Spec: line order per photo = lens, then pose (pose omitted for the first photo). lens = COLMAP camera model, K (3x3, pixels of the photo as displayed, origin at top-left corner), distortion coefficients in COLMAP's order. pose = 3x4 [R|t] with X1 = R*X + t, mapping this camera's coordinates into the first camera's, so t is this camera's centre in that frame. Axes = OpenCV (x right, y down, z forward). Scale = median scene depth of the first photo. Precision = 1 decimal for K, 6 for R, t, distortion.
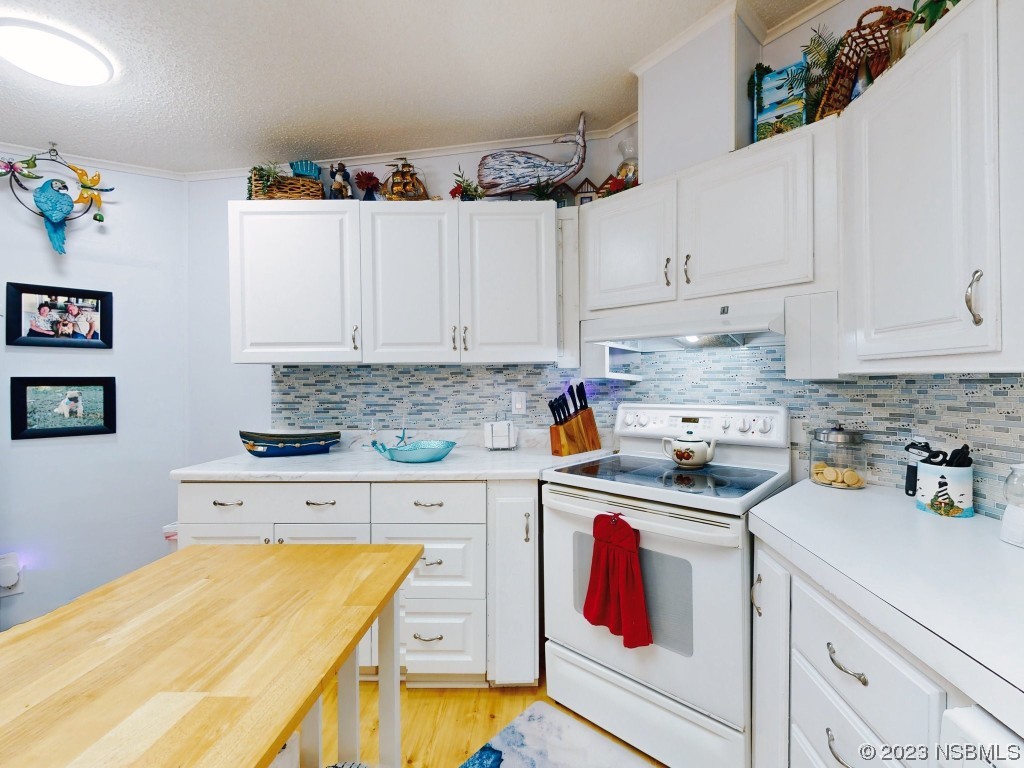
lens RADIAL K [[435.6, 0, 551.4], [0, 435.6, 378.9], [0, 0, 1]] dist [-0.001281, -0.000291]
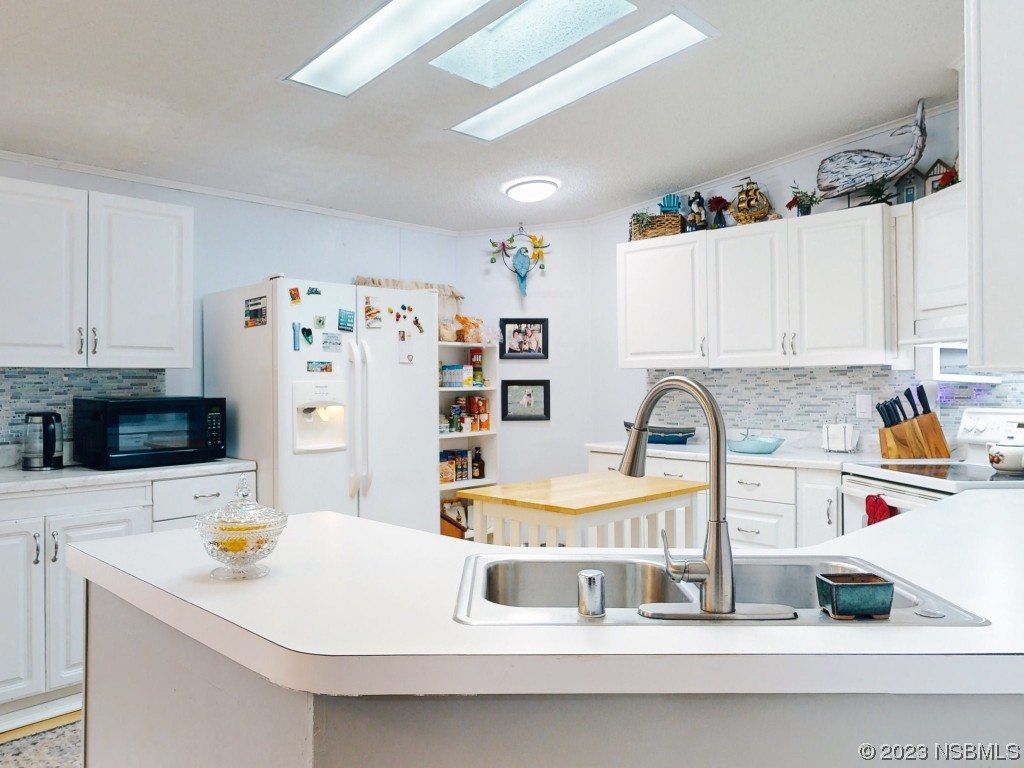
lens RADIAL K [[767.7, 0, 512.0], [0, 767.7, 384.0], [0, 0, 1]] dist [-0.001367, -0.000332]
pose [[0.715665, 0.002953, -0.698437, 0.629652], [-0.000058, 0.999991, 0.004169, -0.000728], [0.698444, -0.002943, 0.715659, -0.851795]]
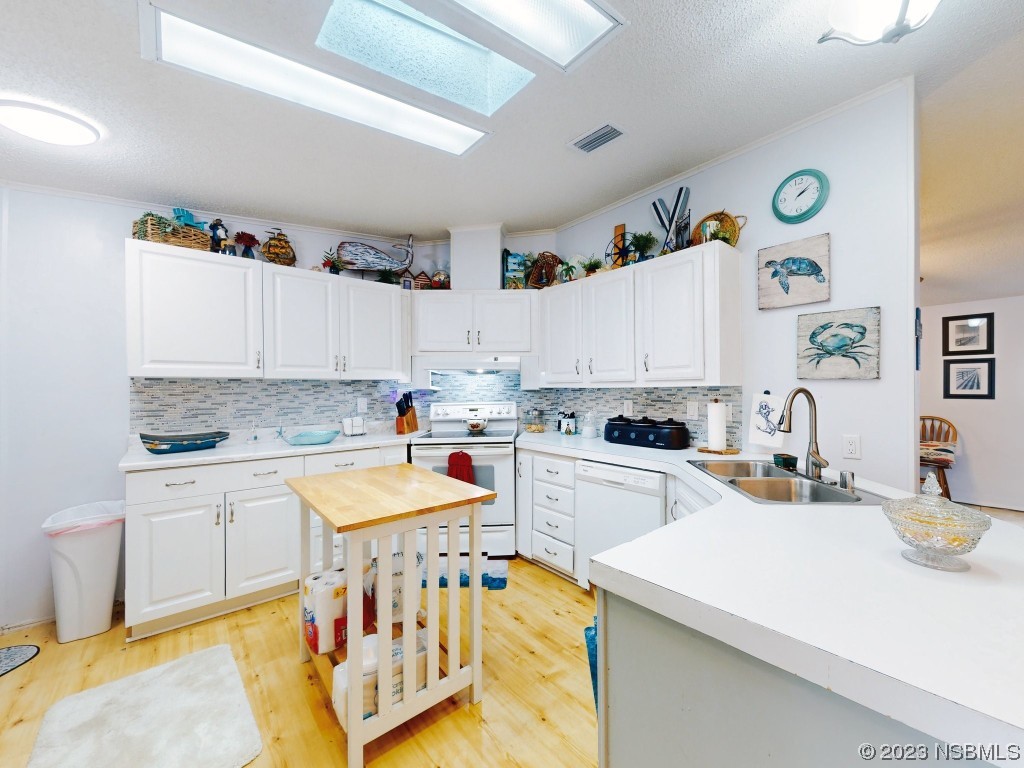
lens RADIAL K [[400.3, 0, 552.1], [0, 400.3, 388.3], [0, 0, 1]] dist [0.000093, -0.000002]
pose [[0.735810, 0.001212, 0.677186, -0.615649], [0.000706, 0.999996, -0.002557, -0.000531], [-0.677187, 0.002360, 0.735807, -0.559744]]
